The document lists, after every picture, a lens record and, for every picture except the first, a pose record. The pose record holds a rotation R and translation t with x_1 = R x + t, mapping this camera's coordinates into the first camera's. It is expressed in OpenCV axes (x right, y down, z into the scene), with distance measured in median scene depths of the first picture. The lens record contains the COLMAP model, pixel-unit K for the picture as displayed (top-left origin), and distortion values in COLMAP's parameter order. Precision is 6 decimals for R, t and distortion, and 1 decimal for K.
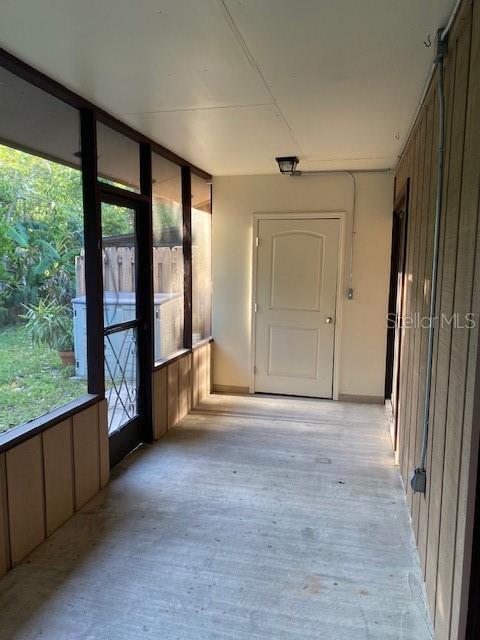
lens RADIAL K [[494.2, 0, 238.9], [0, 494.2, 320.7], [0, 0, 1]] dist [-0.000603, -0.003209]
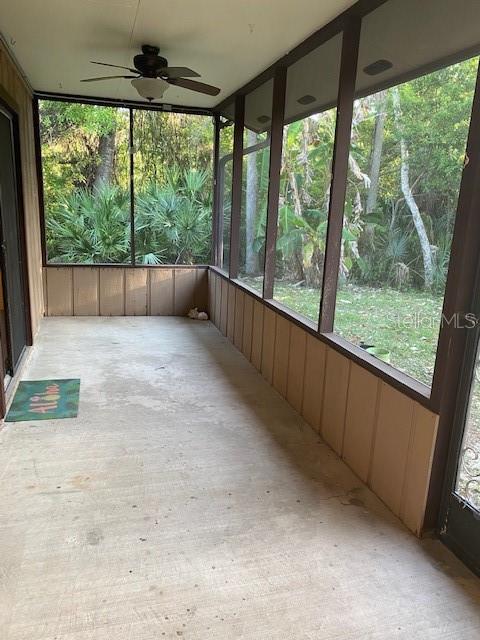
lens RADIAL K [[494.2, 0, 238.0], [0, 494.2, 320.3], [0, 0, 1]] dist [-0.000603, -0.003209]
pose [[-0.871377, 0.071118, -0.485431, 0.297600], [-0.104281, 0.939981, 0.324902, -0.161032], [0.479402, 0.333734, -0.811662, 1.637473]]
